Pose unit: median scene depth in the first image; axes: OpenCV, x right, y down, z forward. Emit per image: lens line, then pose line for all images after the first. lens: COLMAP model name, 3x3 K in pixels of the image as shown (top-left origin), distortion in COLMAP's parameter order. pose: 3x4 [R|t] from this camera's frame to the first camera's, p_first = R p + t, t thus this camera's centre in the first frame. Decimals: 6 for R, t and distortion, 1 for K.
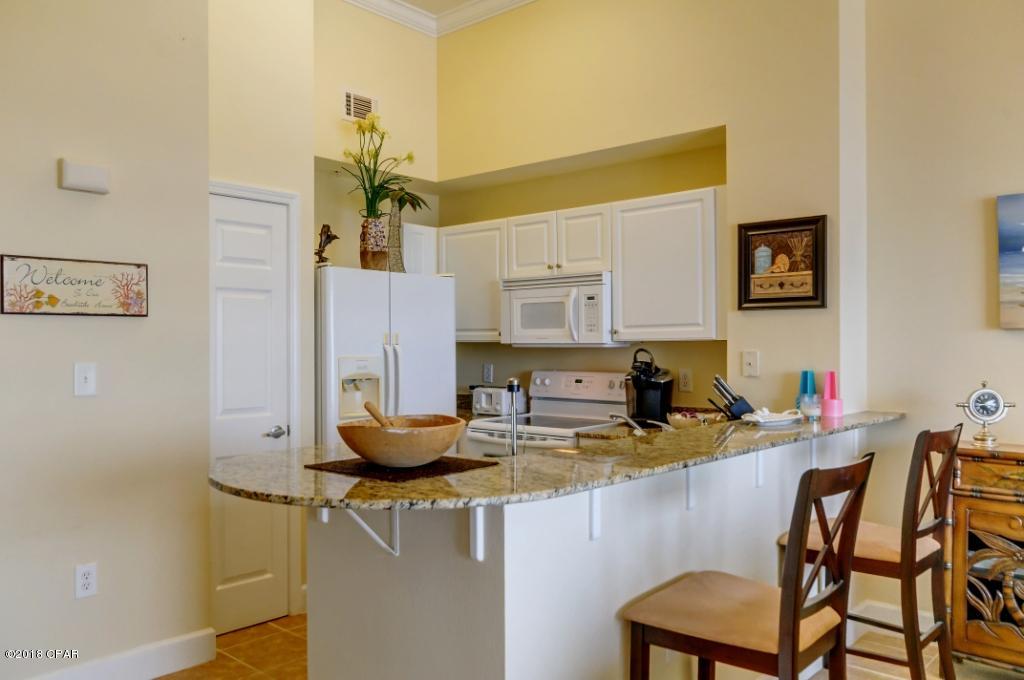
lens RADIAL K [[791.3, 0, 506.9], [0, 791.3, 343.5], [0, 0, 1]] dist [0.001608, -0.003677]
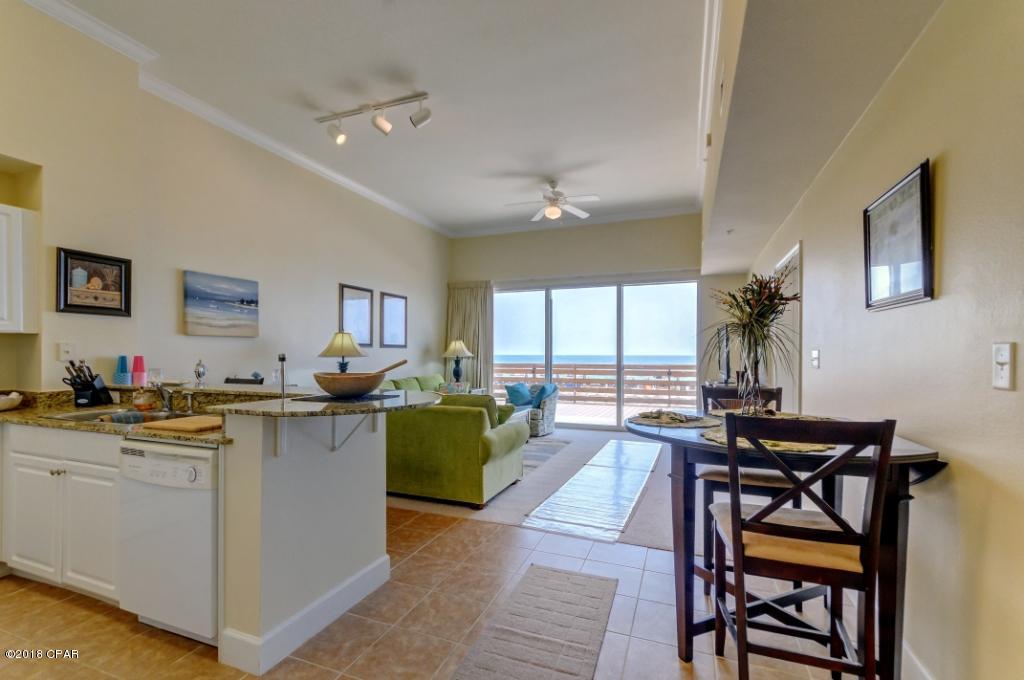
lens RADIAL K [[455.6, 0, 498.8], [0, 455.6, 353.0], [0, 0, 1]] dist [0.006030, 0.000635]
pose [[-0.331884, 0.002876, 0.943316, -0.684185], [-0.004492, 0.999979, -0.004630, 0.027876], [-0.943310, -0.005774, -0.331864, 0.557588]]
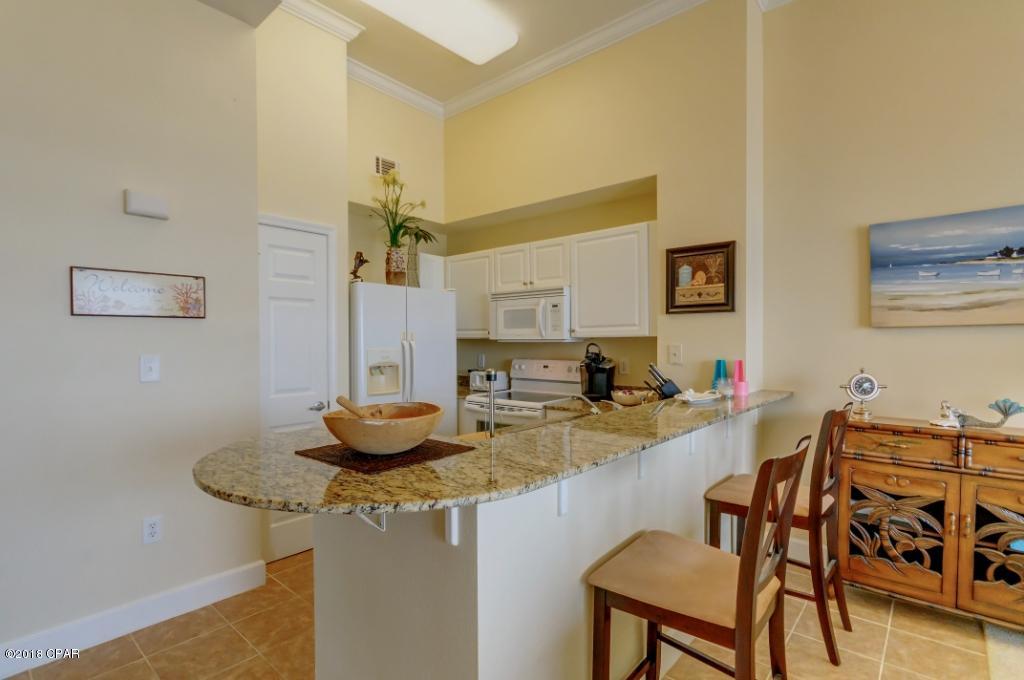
lens RADIAL K [[492.7, 0, 504.9], [0, 492.7, 345.1], [0, 0, 1]] dist [0.001119, -0.001293]
pose [[0.999949, -0.001730, 0.009966, 0.013416], [0.001627, 0.999945, 0.010360, 0.001069], [-0.009983, -0.010343, 0.999897, 0.175930]]
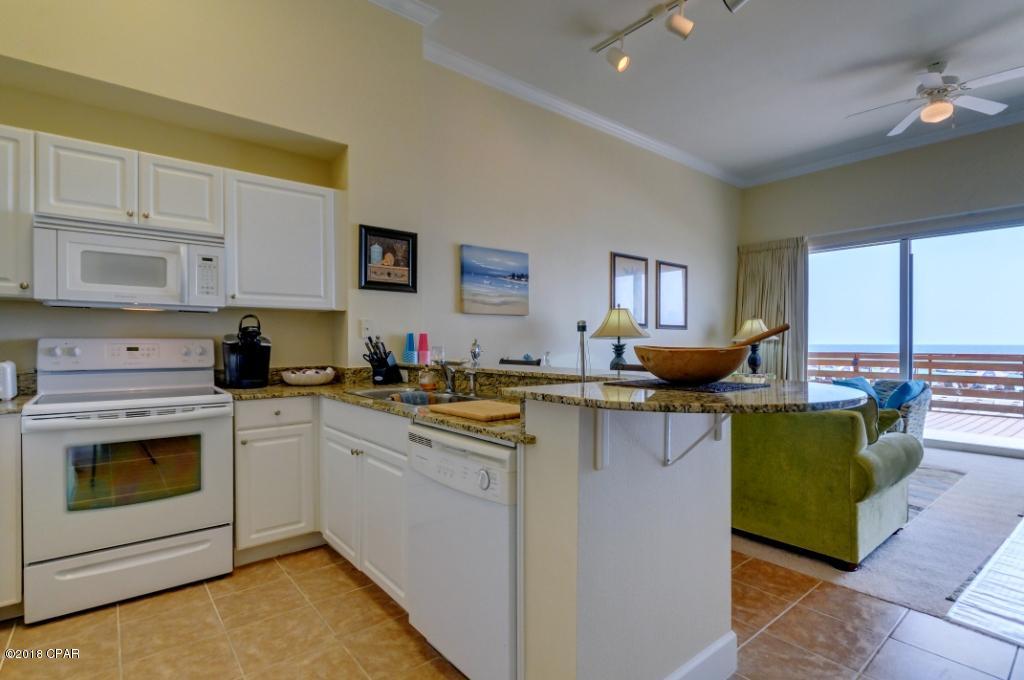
lens RADIAL K [[492.7, 0, 504.9], [0, 492.7, 345.1], [0, 0, 1]] dist [0.001119, -0.001293]
pose [[0.159683, -0.002424, 0.987165, -0.492699], [-0.004319, 0.999986, 0.003154, 0.050100], [-0.987159, -0.004767, 0.159670, 0.627070]]
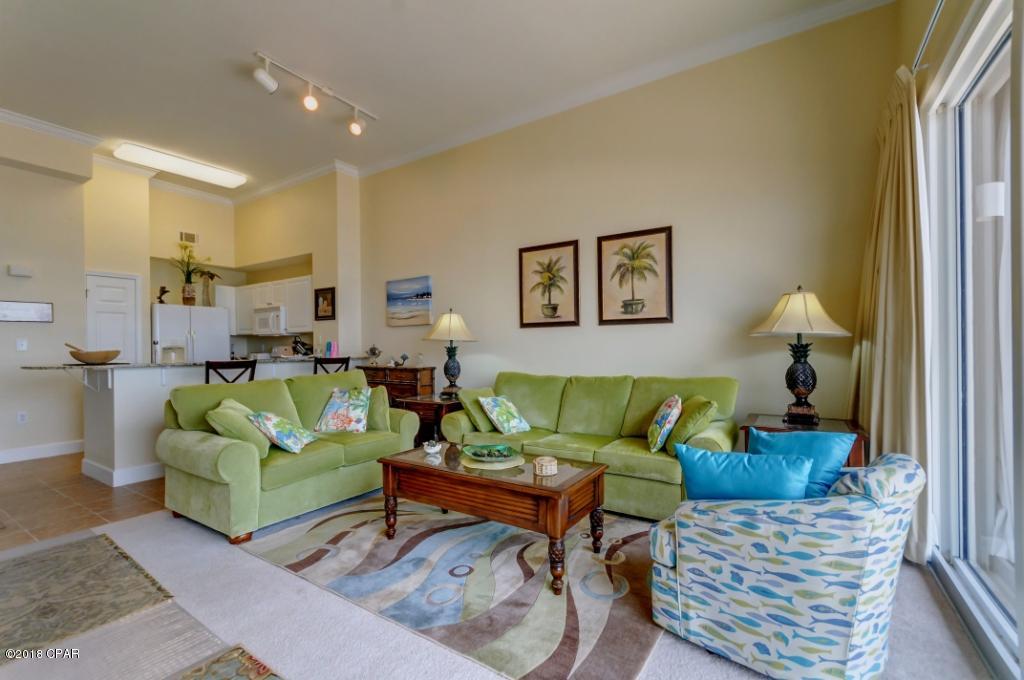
lens RADIAL K [[448.0, 0, 503.6], [0, 448.0, 344.7], [0, 0, 1]] dist [0.001999, 0.000634]
pose [[0.989300, -0.008085, 0.145673, 0.715387], [0.007989, 0.999967, 0.001241, 0.044705], [-0.145678, -0.000063, 0.989332, -0.631229]]
